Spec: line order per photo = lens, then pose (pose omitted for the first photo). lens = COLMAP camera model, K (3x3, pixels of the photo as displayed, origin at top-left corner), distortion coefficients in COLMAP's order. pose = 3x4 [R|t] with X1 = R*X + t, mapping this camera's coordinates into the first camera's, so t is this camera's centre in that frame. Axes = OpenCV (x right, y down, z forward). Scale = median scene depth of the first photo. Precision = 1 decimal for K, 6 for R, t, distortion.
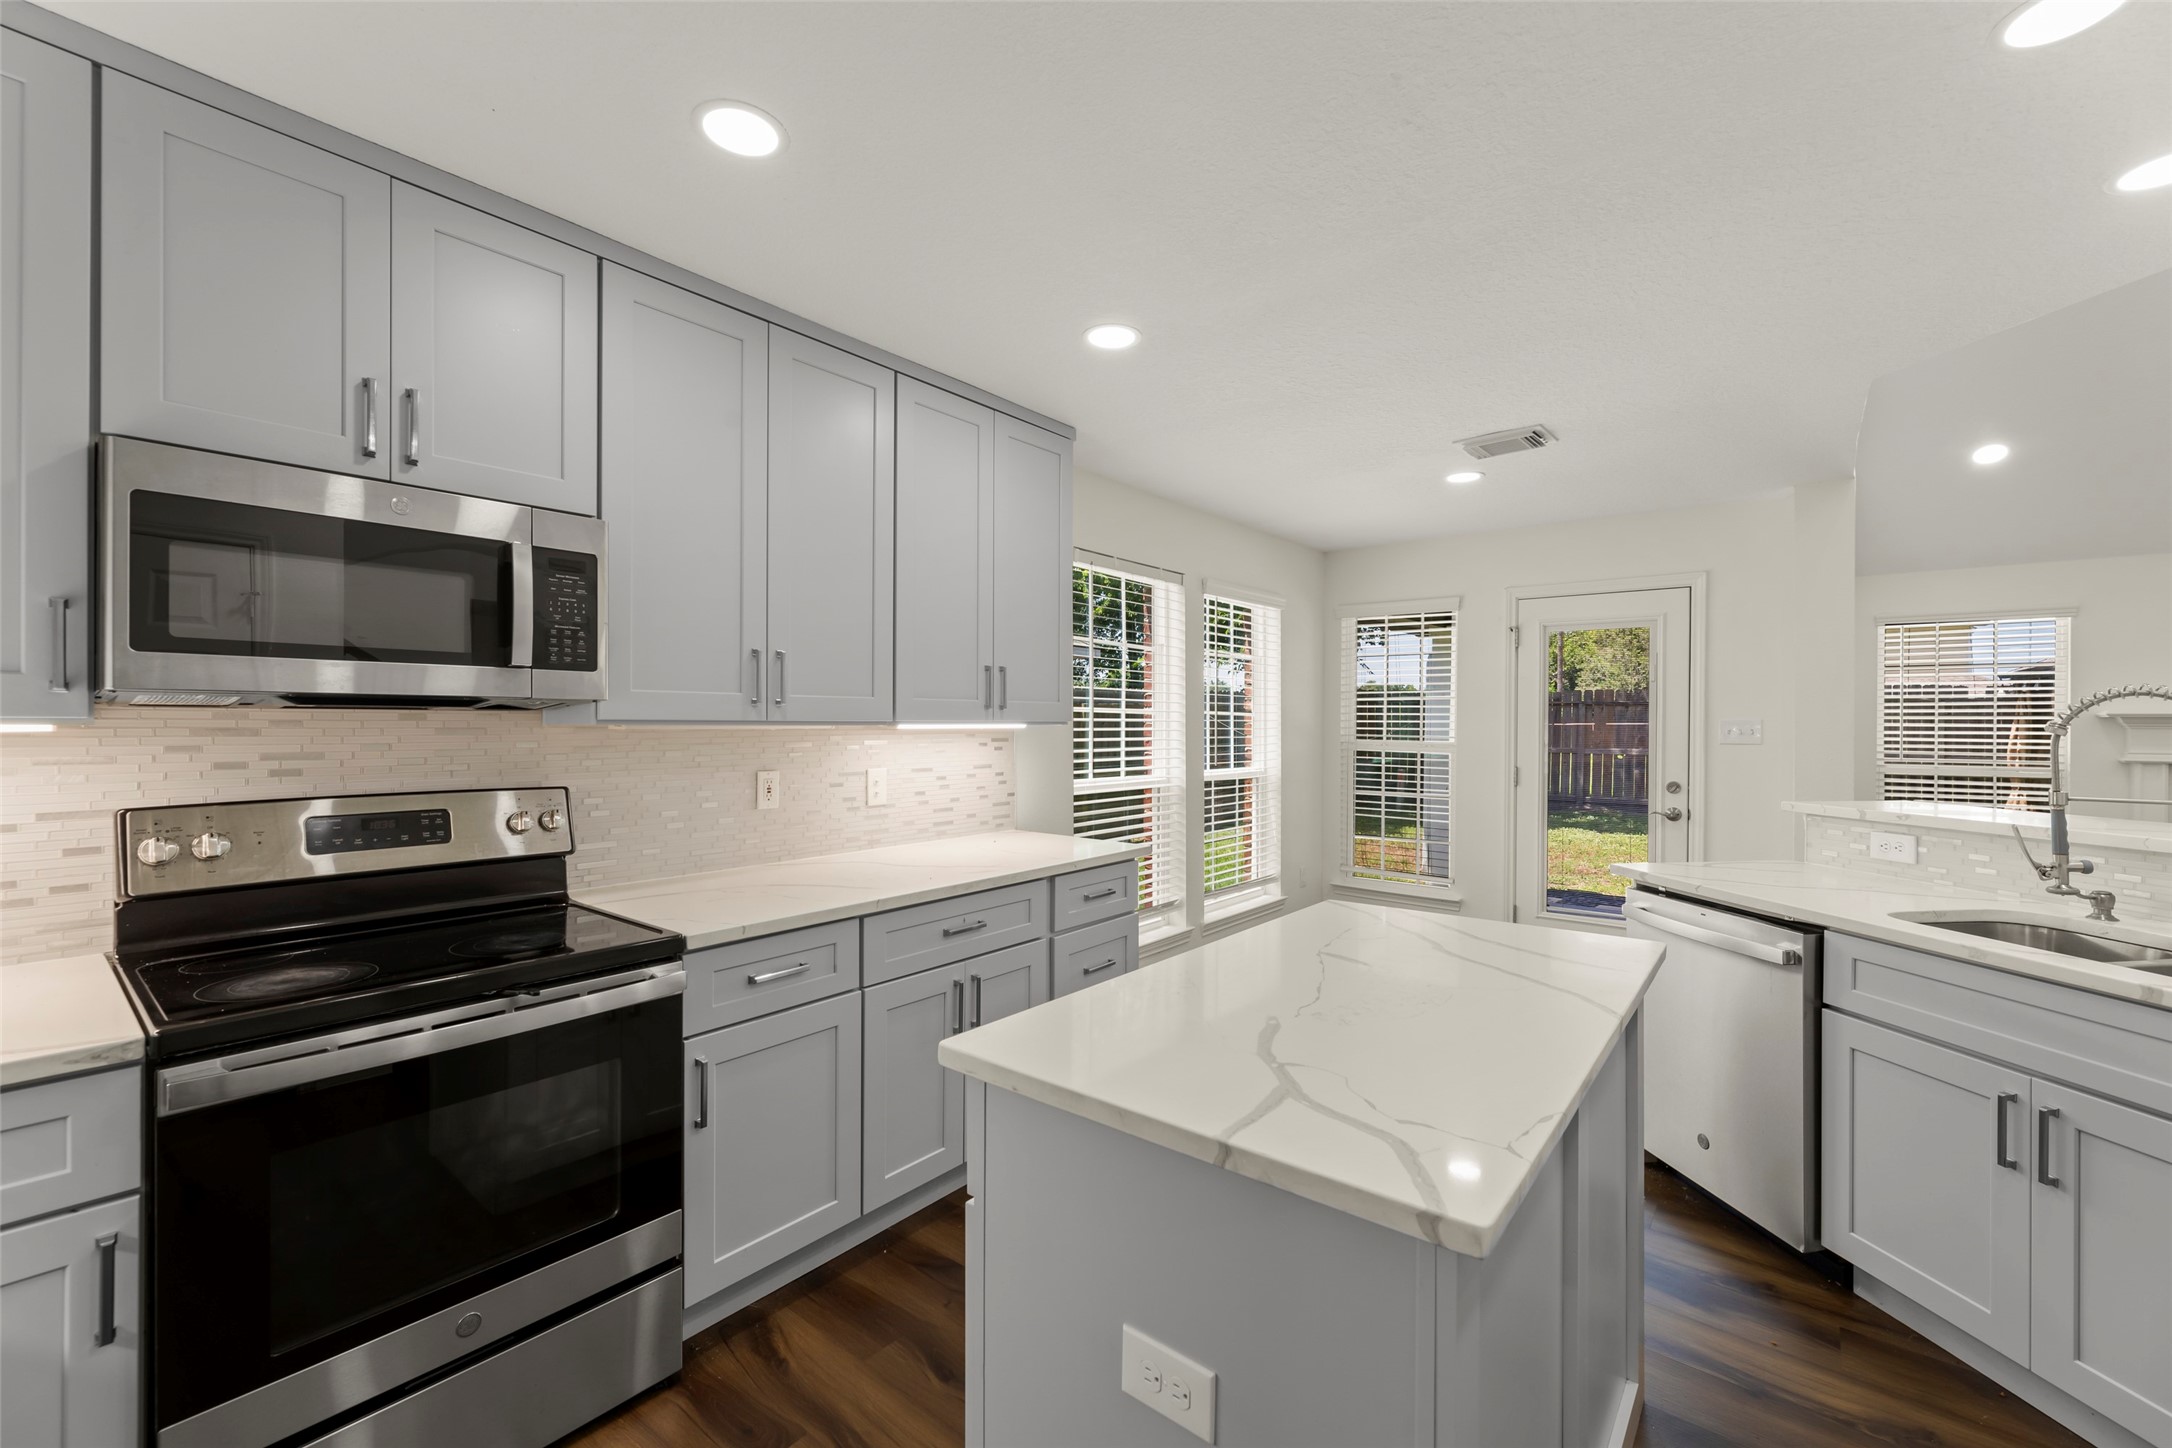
lens RADIAL K [[893.2, 0, 1080.2], [0, 893.2, 720.6], [0, 0, 1]] dist [-0.000084, 0.000073]
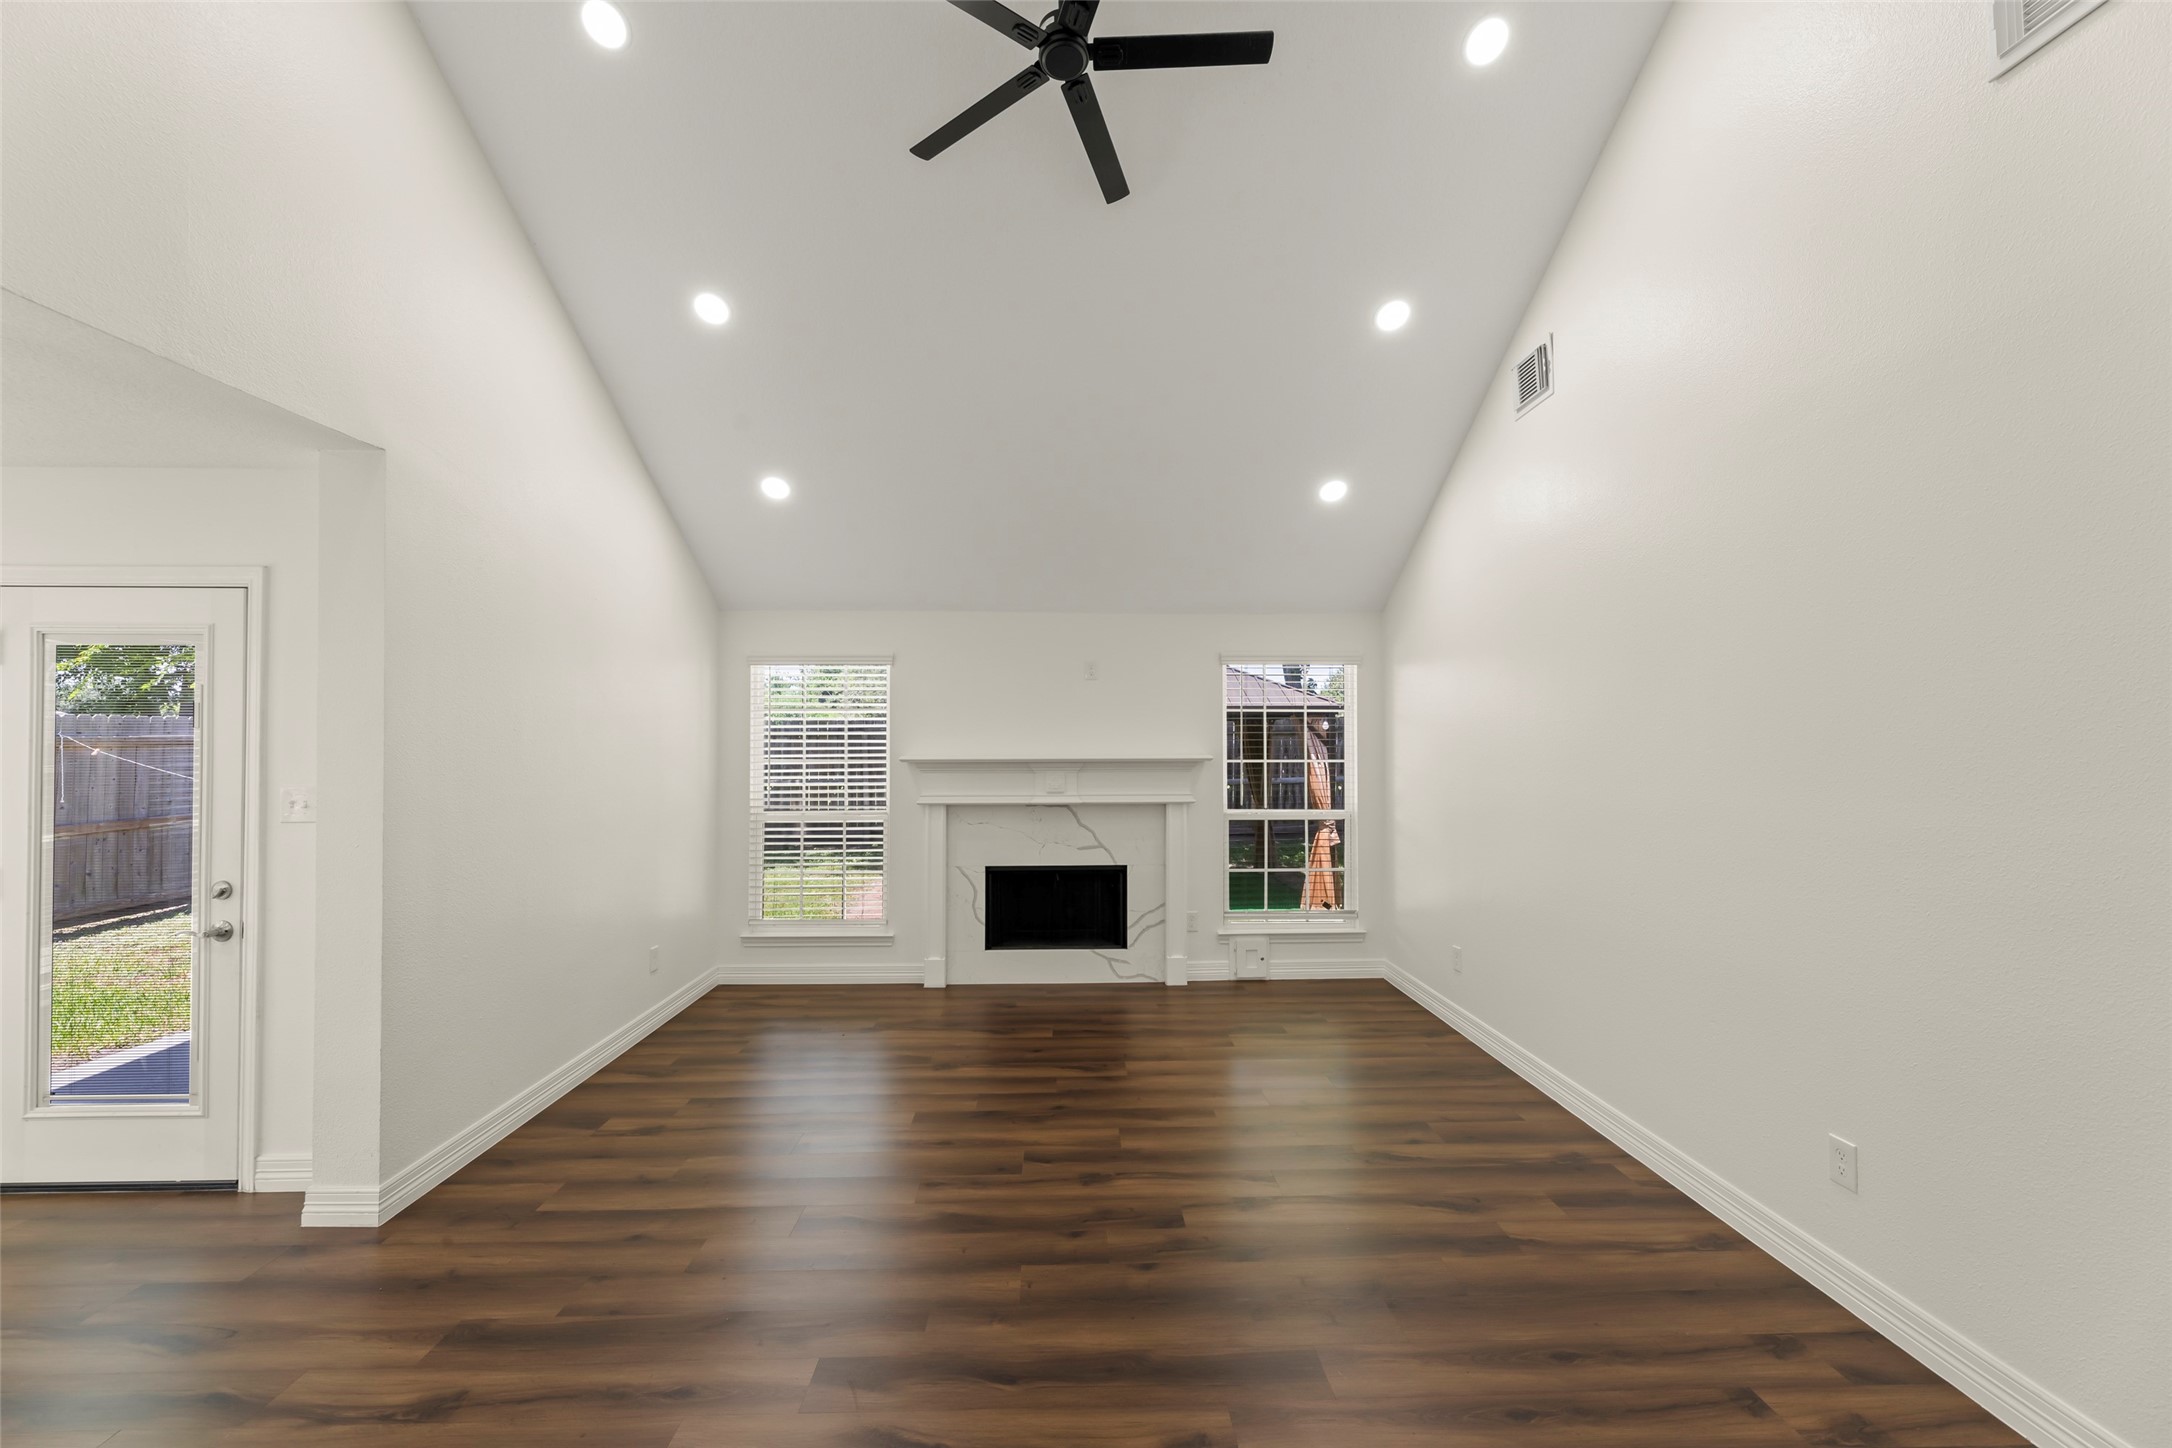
lens RADIAL K [[883.4, 0, 1080.7], [0, 883.4, 728.8], [0, 0, 1]] dist [0.000657, -0.000058]
pose [[0.762462, 0.005302, 0.647011, 0.692622], [0.005693, 0.999873, -0.014901, -0.029334], [-0.647008, 0.015045, 0.762335, 0.088812]]
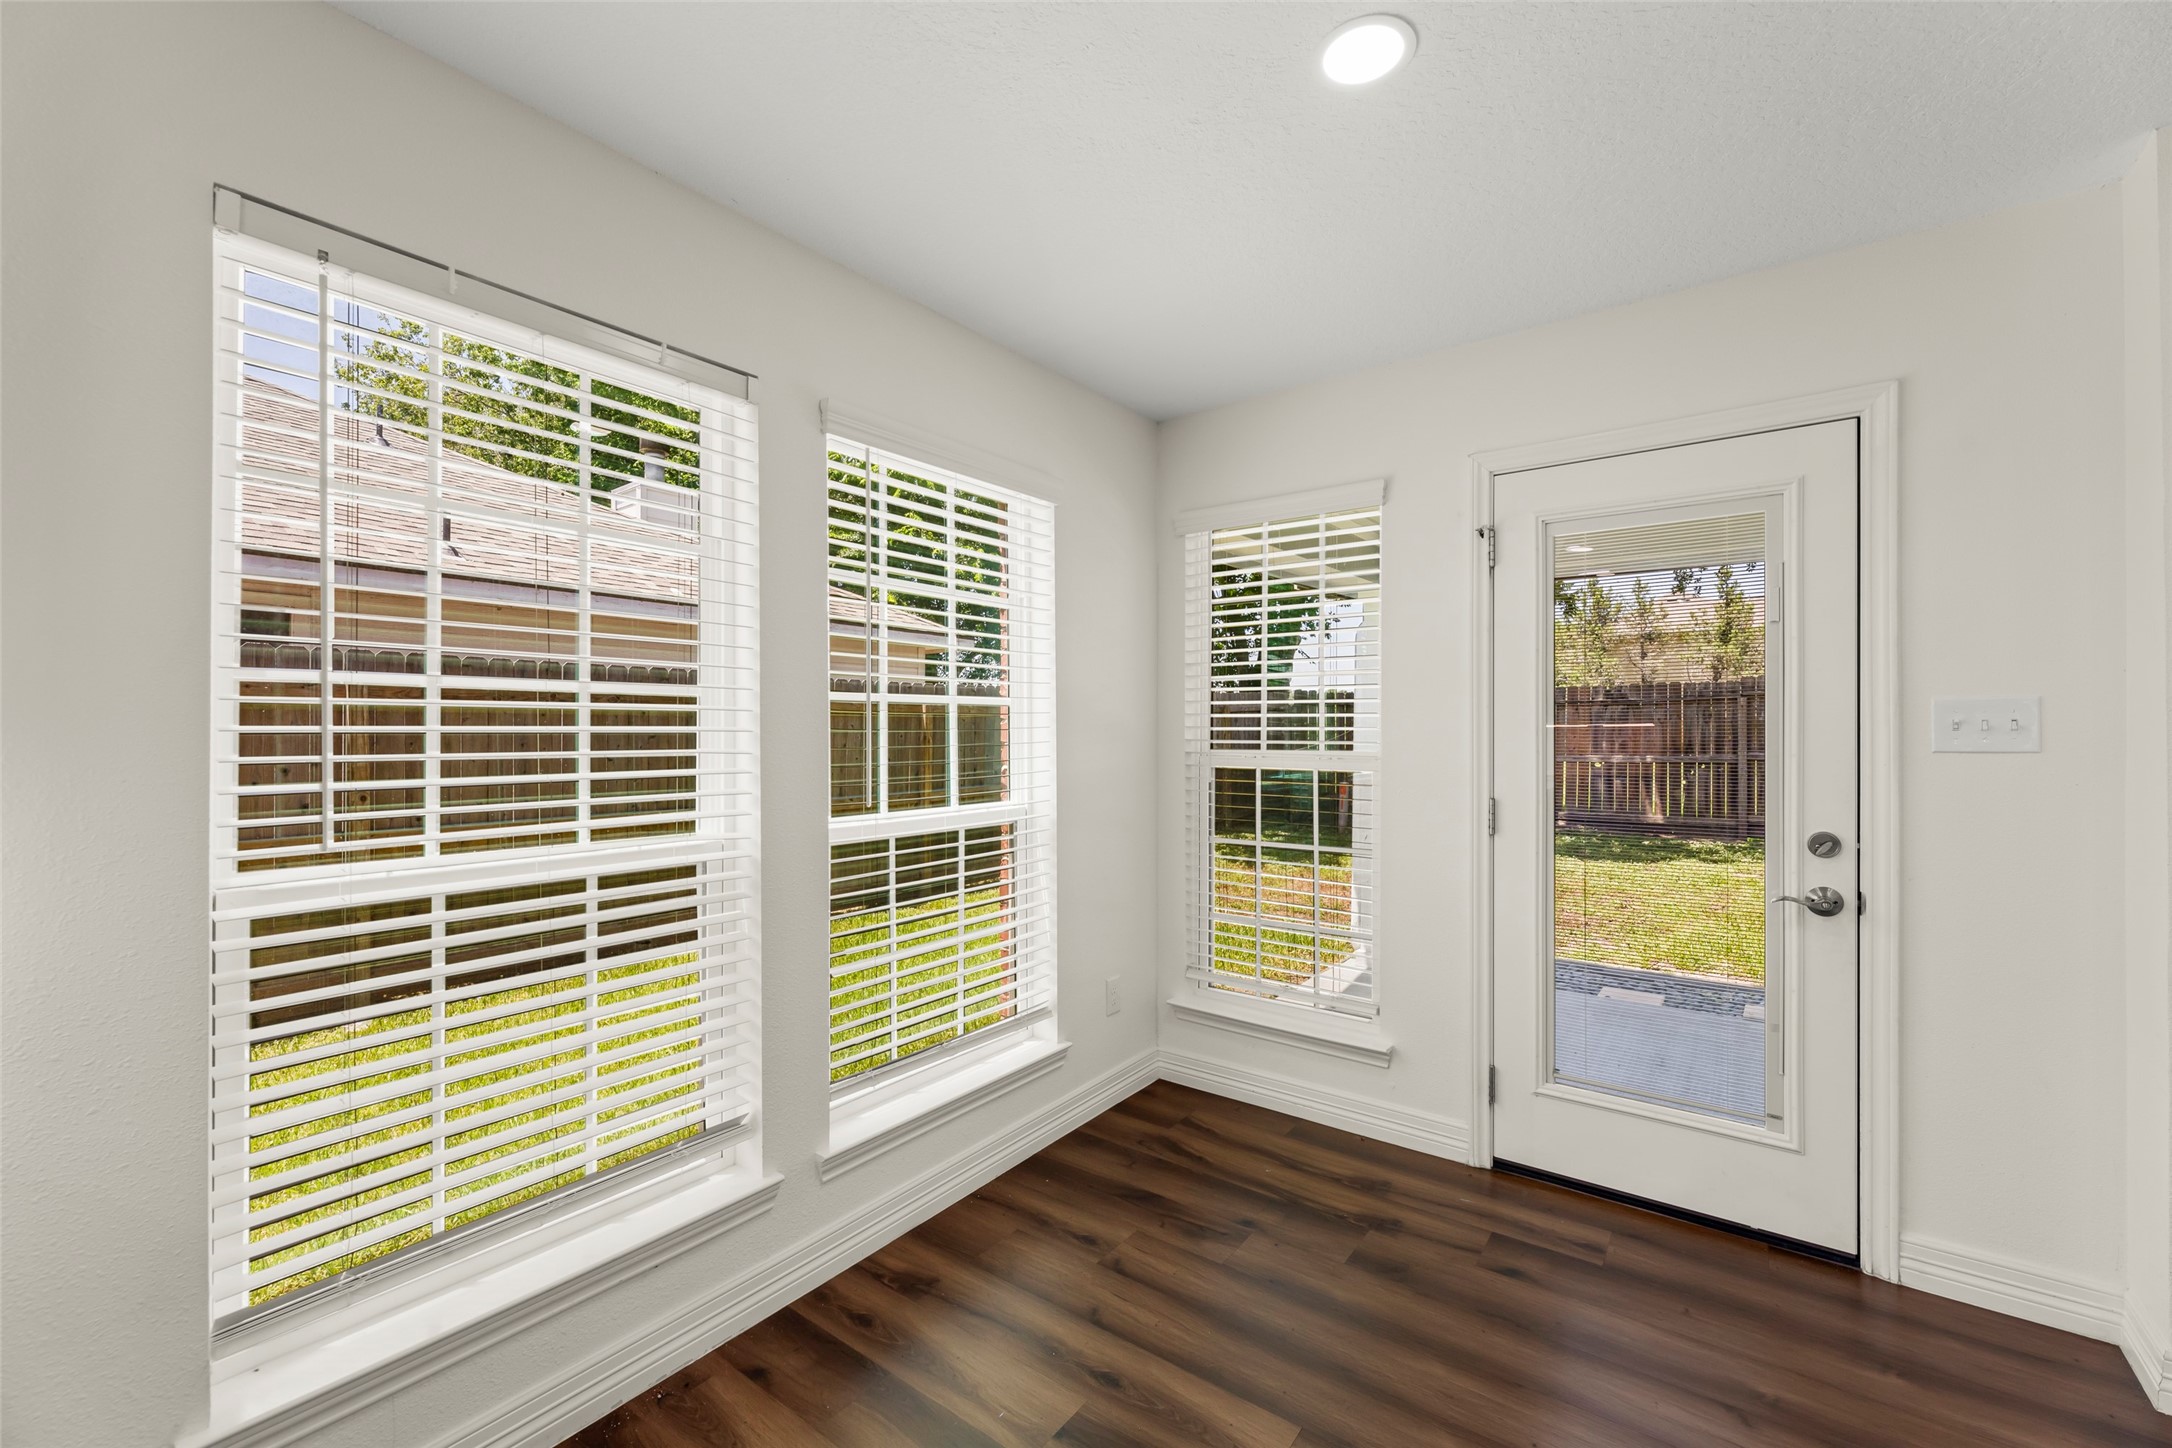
lens RADIAL K [[883.4, 0, 1080.7], [0, 883.4, 728.8], [0, 0, 1]] dist [0.000657, -0.000058]
pose [[0.999336, -0.007020, 0.035746, 0.242848], [0.007069, 0.999974, -0.001249, 0.010585], [-0.035736, 0.001501, 0.999360, 0.521822]]
